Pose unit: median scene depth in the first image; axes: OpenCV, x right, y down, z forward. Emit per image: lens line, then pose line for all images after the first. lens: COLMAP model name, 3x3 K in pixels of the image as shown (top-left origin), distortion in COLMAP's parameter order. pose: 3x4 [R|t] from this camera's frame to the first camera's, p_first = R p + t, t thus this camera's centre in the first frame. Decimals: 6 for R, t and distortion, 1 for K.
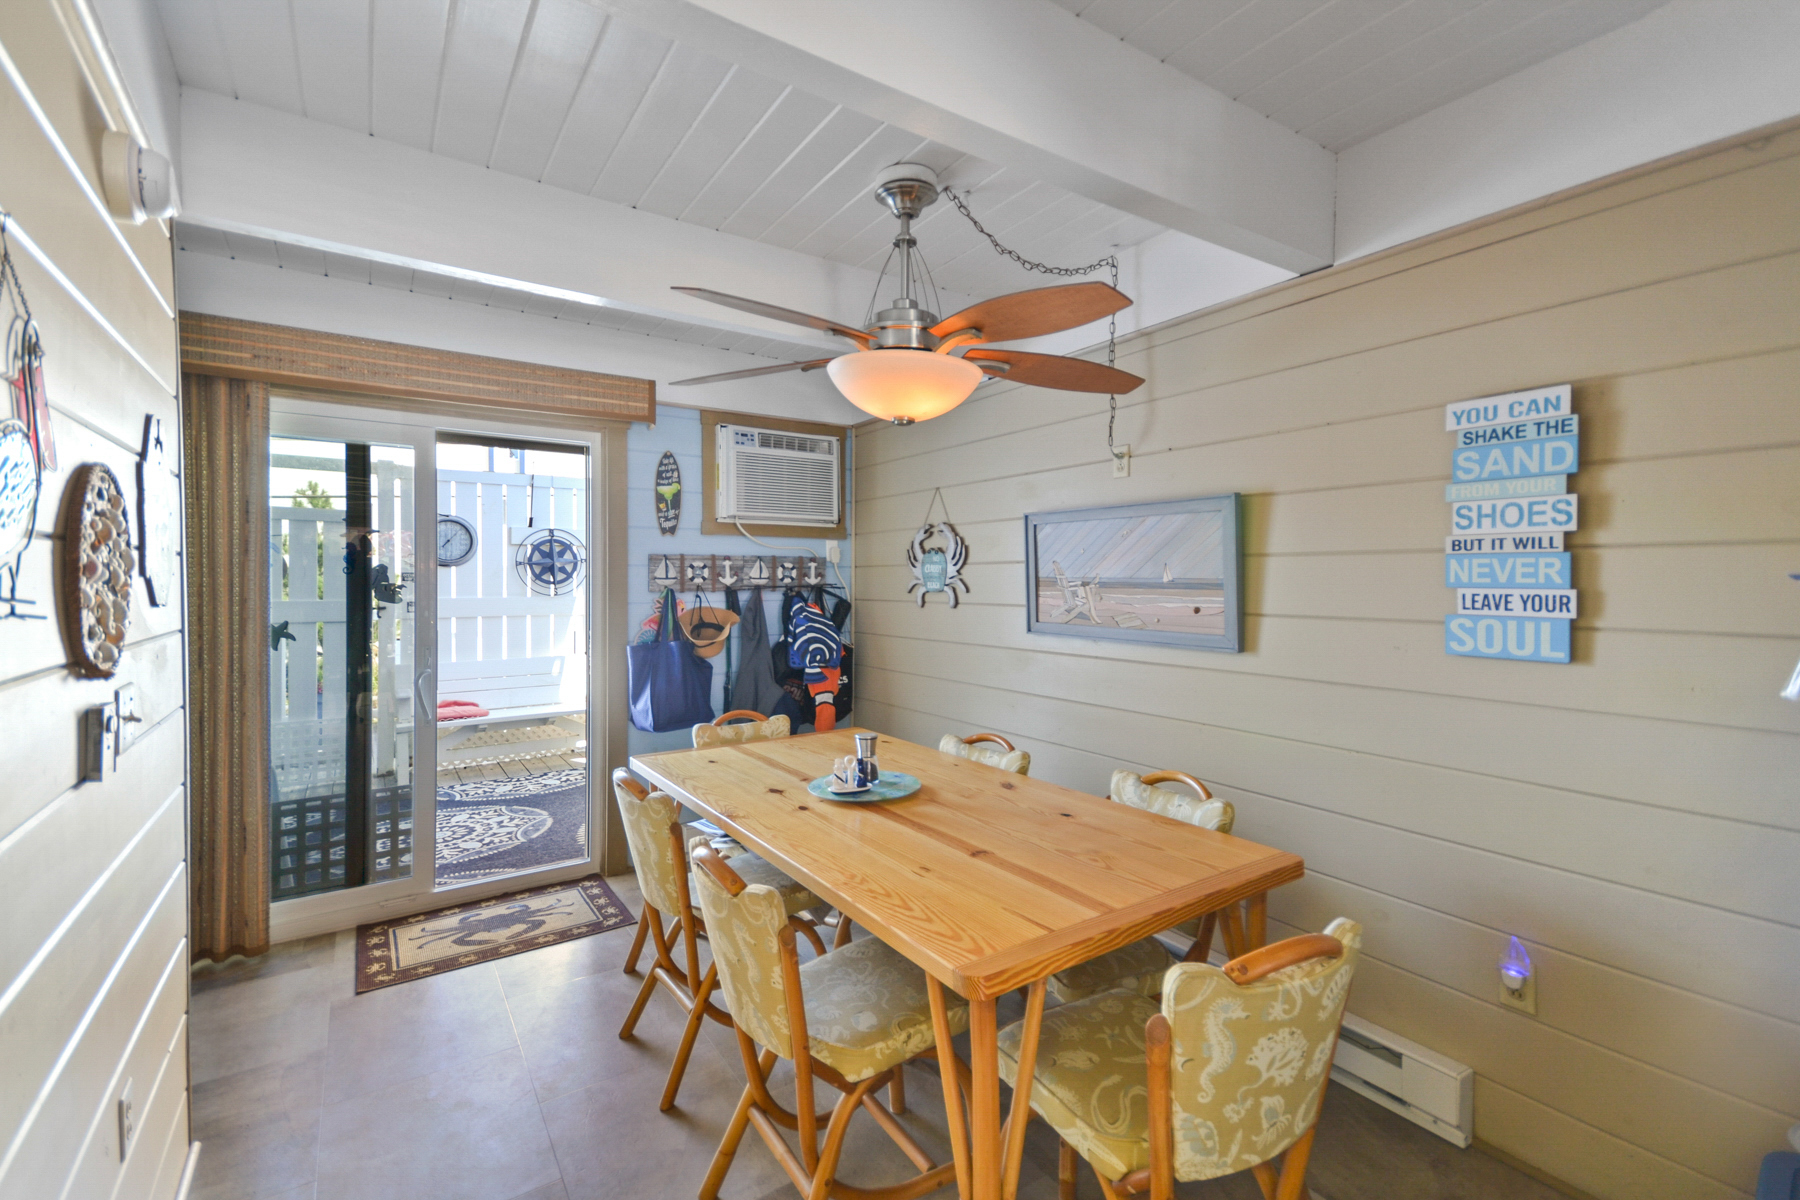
lens RADIAL K [[785.6, 0, 893.8], [0, 785.6, 591.0], [0, 0, 1]] dist [0.042690, 0.000001]
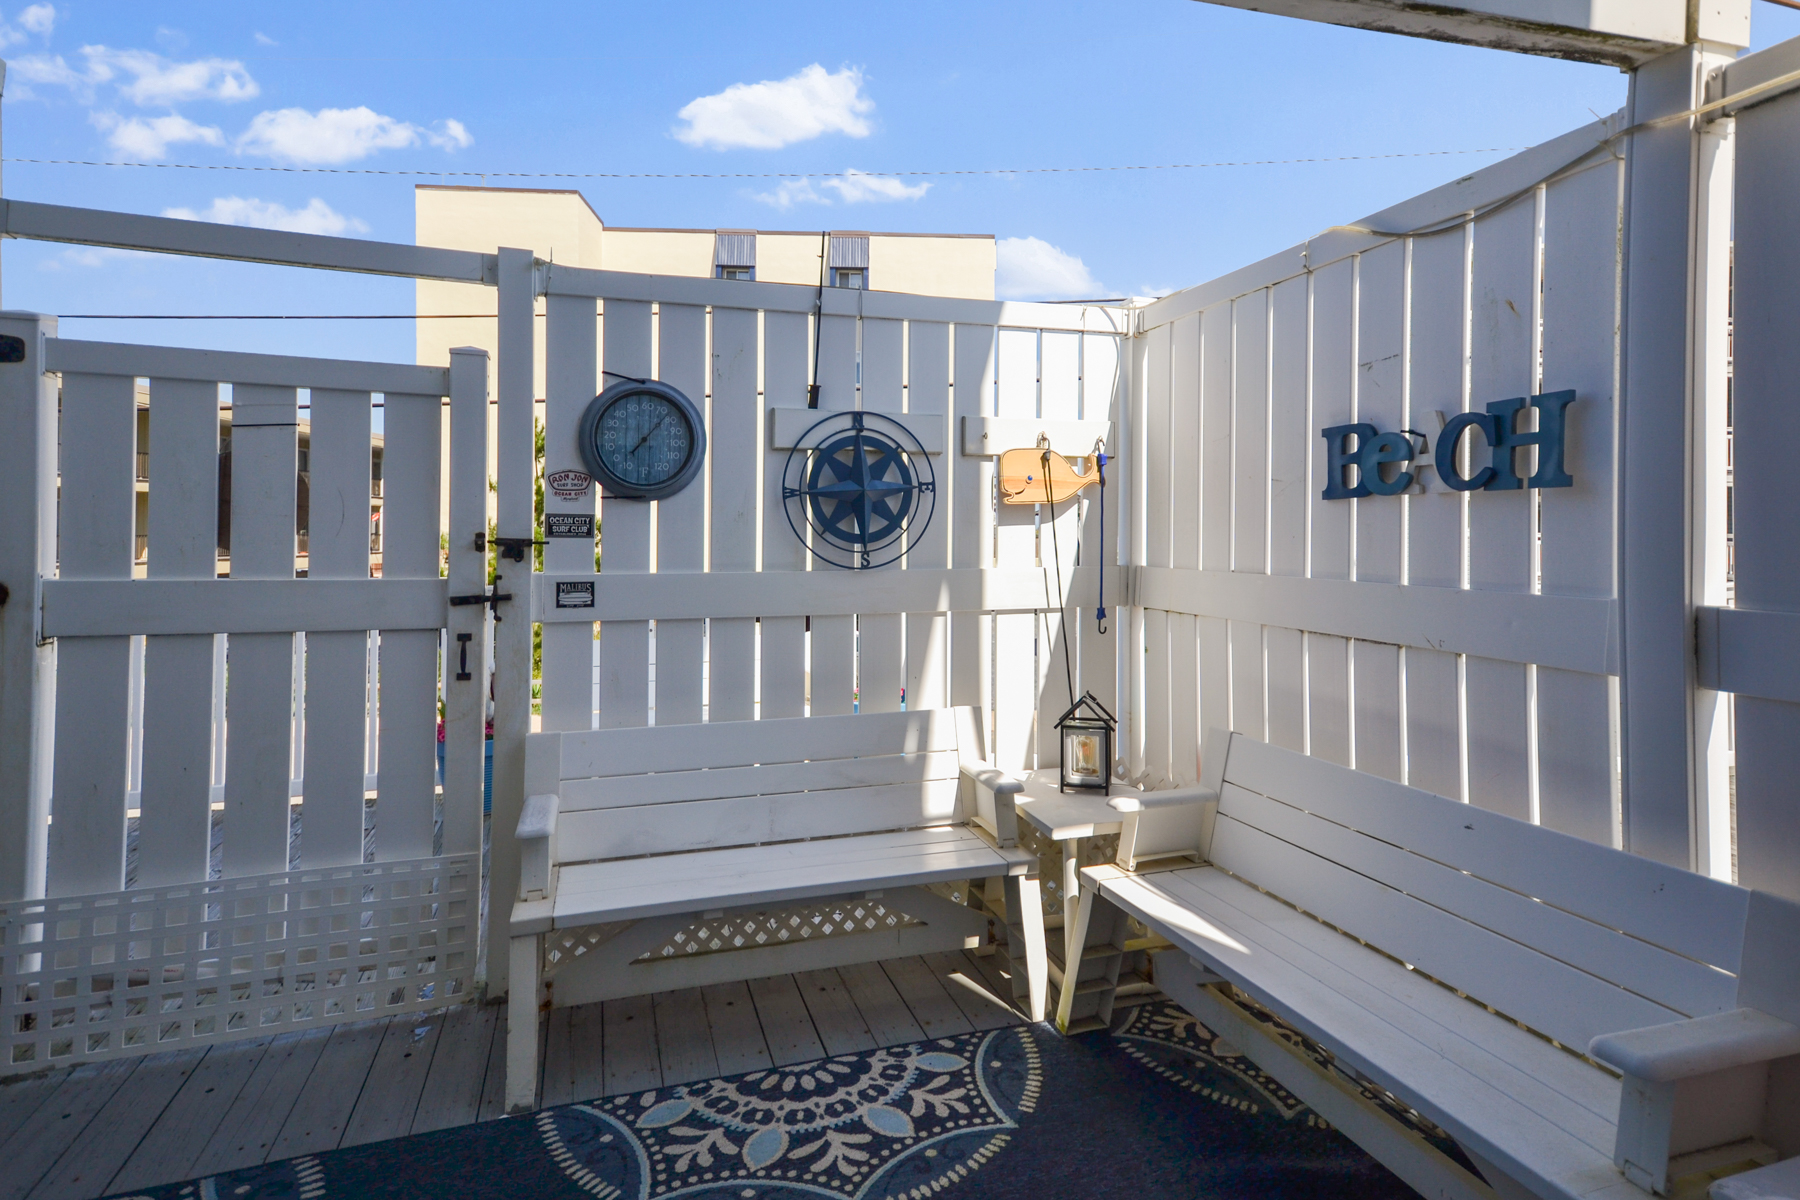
lens RADIAL K [[932.3, 0, 902.3], [0, 932.3, 558.2], [0, 0, 1]] dist [0.001764, 0.000205]
pose [[0.966644, 0.006703, -0.256036, -0.472008], [-0.006053, 0.999976, 0.003326, -0.002686], [0.256052, -0.001665, 0.966662, 0.877593]]
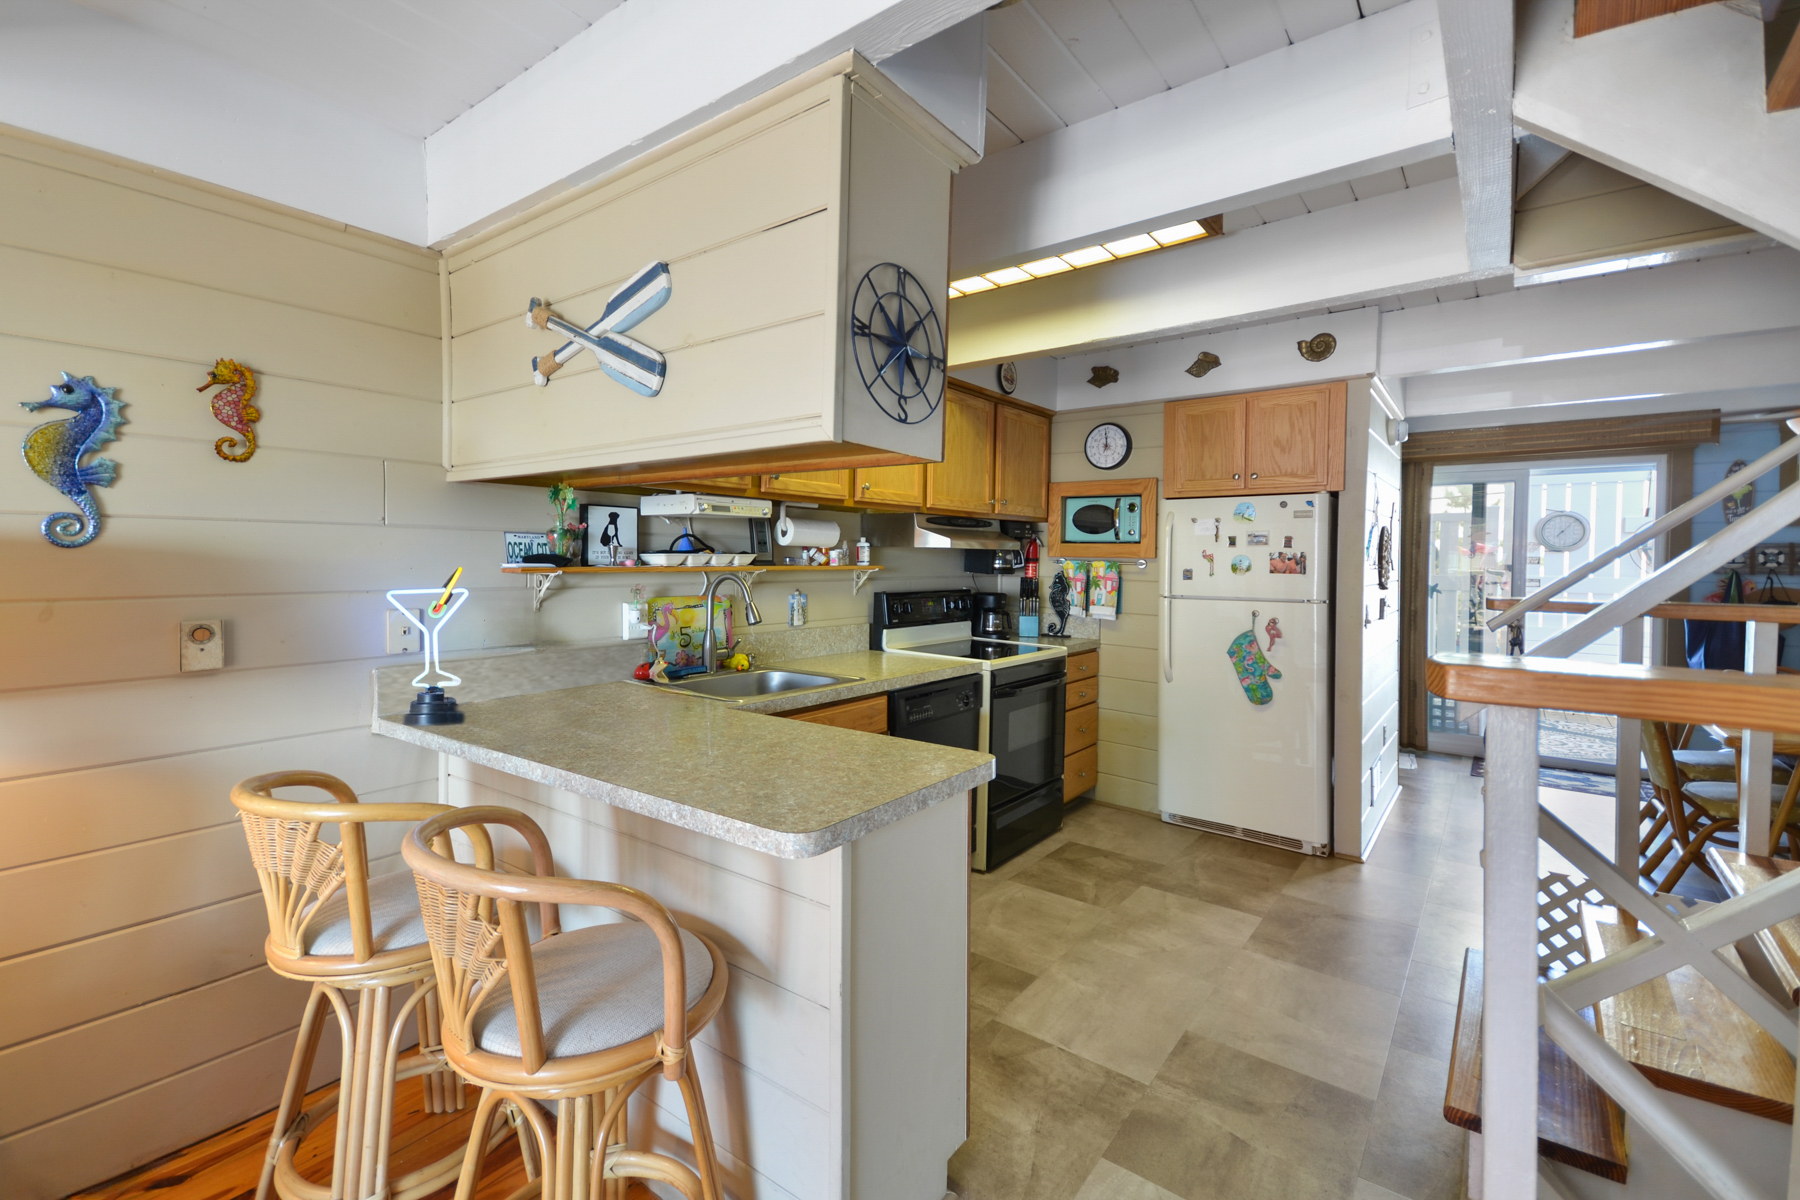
lens RADIAL K [[791.4, 0, 909.3], [0, 791.4, 551.5], [0, 0, 1]] dist [0.042998, 0.000019]
pose [[0.333692, -0.003223, -0.942677, 0.489693], [-0.022504, 0.999682, -0.011384, 0.009975], [0.942413, 0.025013, 0.333513, -0.638698]]
